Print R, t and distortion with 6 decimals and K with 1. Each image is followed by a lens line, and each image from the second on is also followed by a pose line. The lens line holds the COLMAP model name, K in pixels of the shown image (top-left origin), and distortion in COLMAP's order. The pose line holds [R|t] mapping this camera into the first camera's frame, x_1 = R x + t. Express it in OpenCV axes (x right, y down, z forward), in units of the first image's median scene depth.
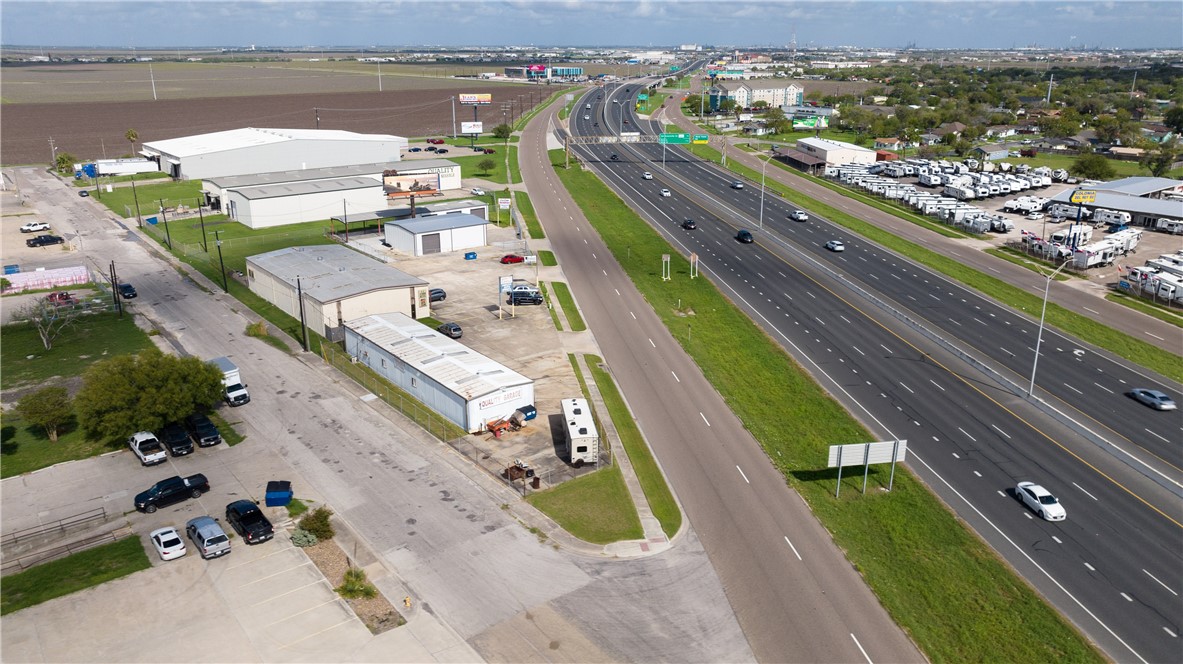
lens RADIAL K [[854.8, 0, 589.7], [0, 854.8, 330.7], [0, 0, 1]] dist [-0.013233, -0.004785]
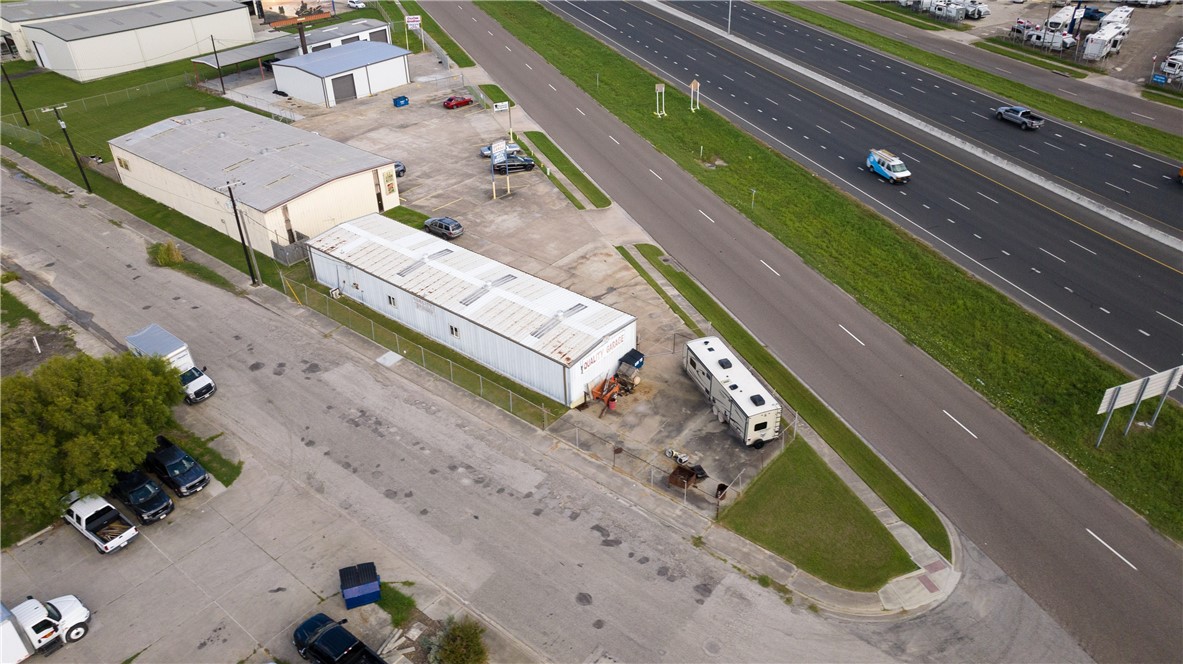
lens RADIAL K [[831.3, 0, 587.7], [0, 831.3, 328.4], [0, 0, 1]] dist [-0.029404, 0.034143]
pose [[0.976213, -0.131806, 0.172149, -0.187545], [0.085567, 0.963759, 0.252678, -0.092712], [-0.199215, -0.231937, 0.952113, 0.279985]]
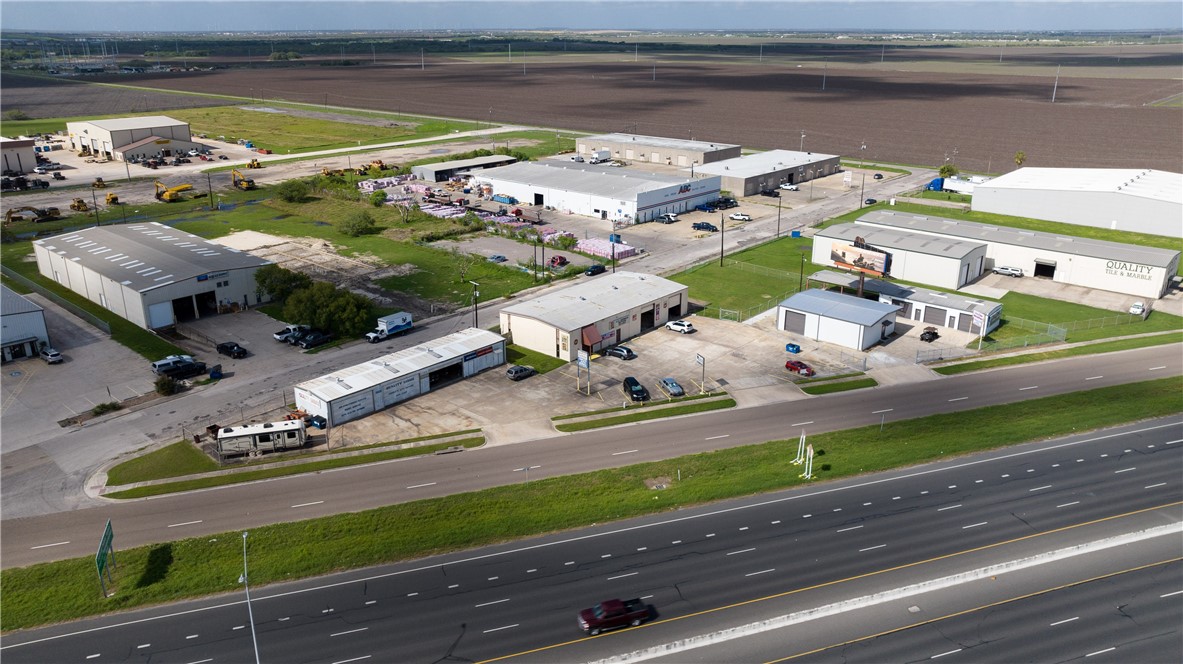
lens RADIAL K [[854.8, 0, 589.7], [0, 854.8, 330.7], [0, 0, 1]] dist [-0.013233, -0.004785]
pose [[0.169860, 0.327987, -0.929286, 0.898119], [-0.311077, 0.912620, 0.265245, -0.387279], [0.935082, 0.244025, 0.257047, 0.834308]]
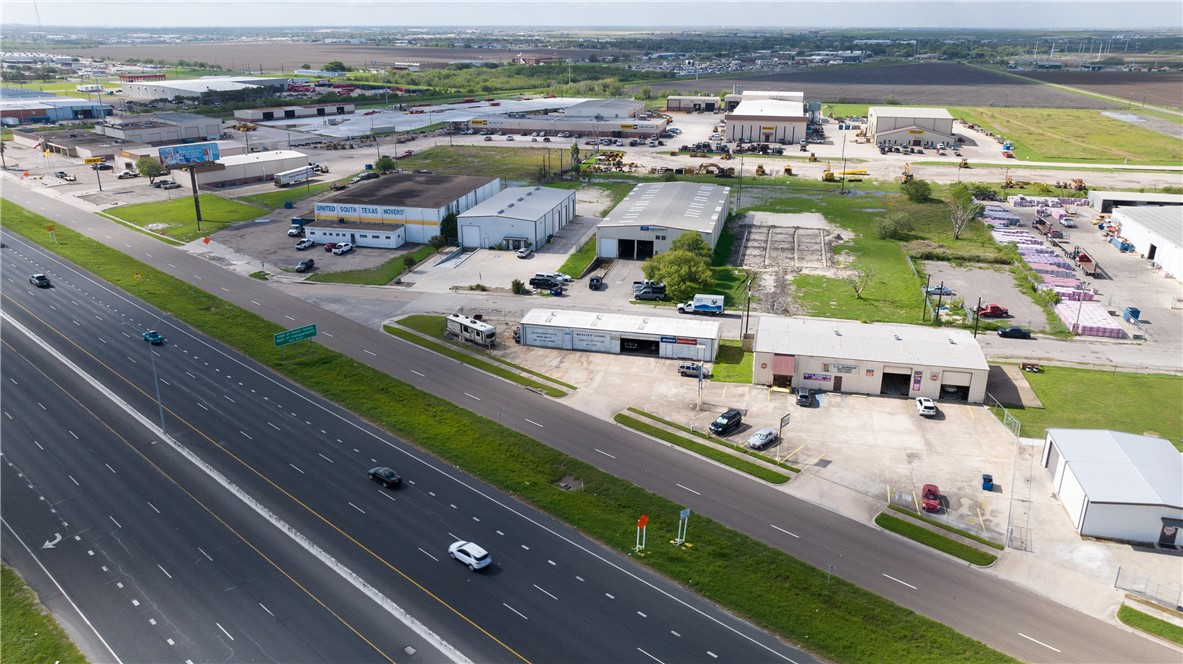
lens RADIAL K [[854.8, 0, 589.7], [0, 854.8, 330.7], [0, 0, 1]] dist [-0.013233, -0.004785]
pose [[-0.781889, 0.206942, -0.588068, 0.602027], [-0.202179, 0.808141, 0.553201, -0.652928], [0.589723, 0.551437, -0.590037, 1.626334]]
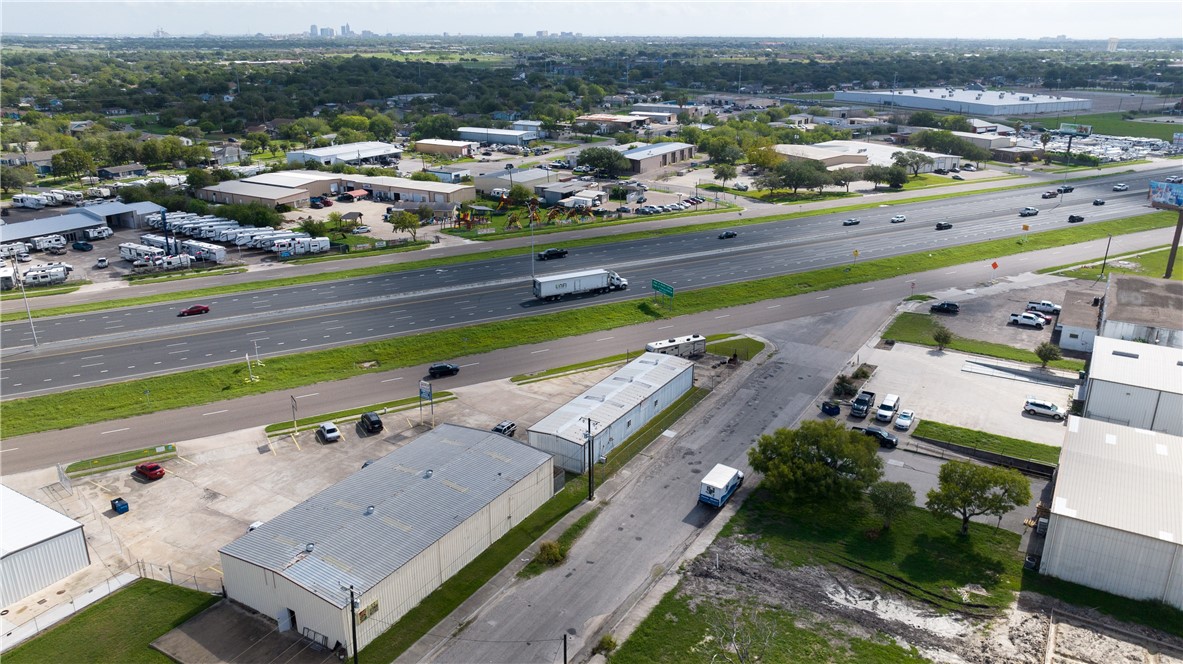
lens RADIAL K [[854.8, 0, 589.7], [0, 854.8, 330.7], [0, 0, 1]] dist [-0.013233, -0.004785]
pose [[-0.345325, -0.313724, 0.884493, -1.057834], [0.296086, 0.857916, 0.419896, -0.493374], [-0.890552, 0.406887, -0.203371, 1.120366]]
